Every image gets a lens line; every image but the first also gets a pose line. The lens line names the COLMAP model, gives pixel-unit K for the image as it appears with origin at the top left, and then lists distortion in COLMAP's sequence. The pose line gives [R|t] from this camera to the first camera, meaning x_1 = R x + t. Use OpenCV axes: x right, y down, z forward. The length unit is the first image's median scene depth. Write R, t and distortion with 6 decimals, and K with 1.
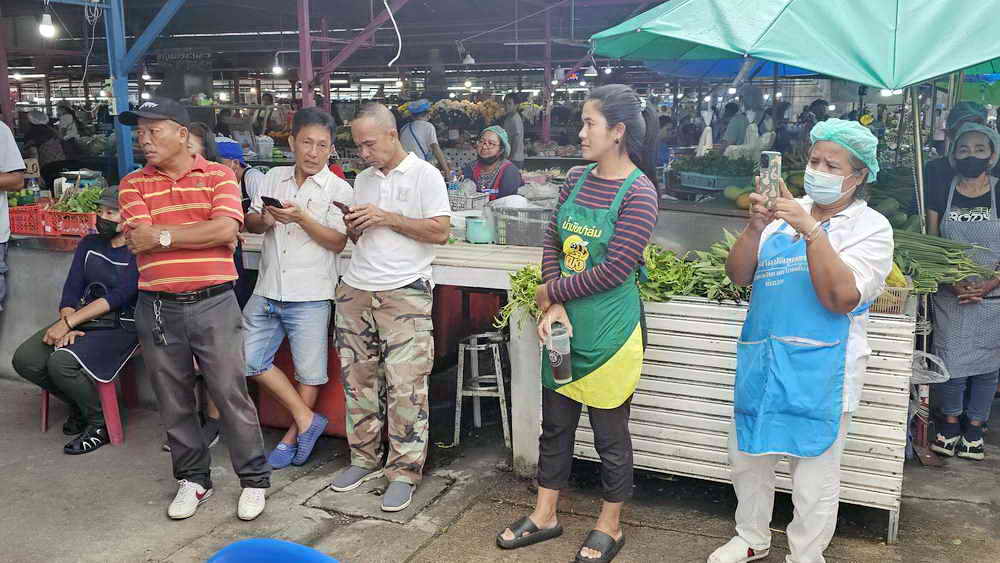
lens RADIAL K [[874.0, 0, 528.0], [0, 874.0, 282.5], [0, 0, 1]] dist [0.009562, 0.001654]
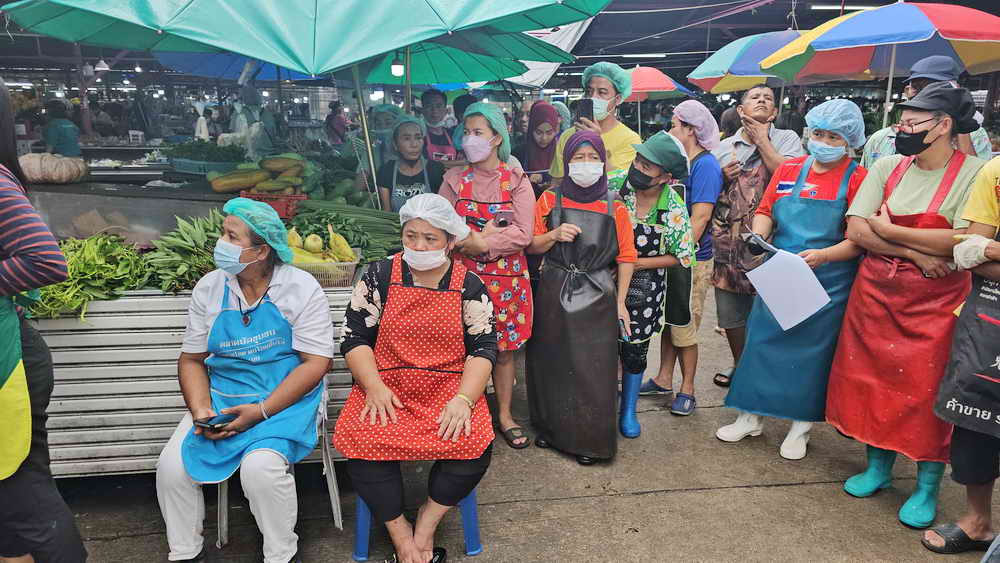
lens RADIAL K [[653.8, 0, 495.0], [0, 653.8, 301.2], [0, 0, 1]] dist [-0.001051, -0.001952]
pose [[0.850249, -0.128170, 0.510537, 0.106103], [0.081349, 0.990245, 0.113123, -0.016032], [-0.520056, -0.054651, 0.852382, 0.135065]]
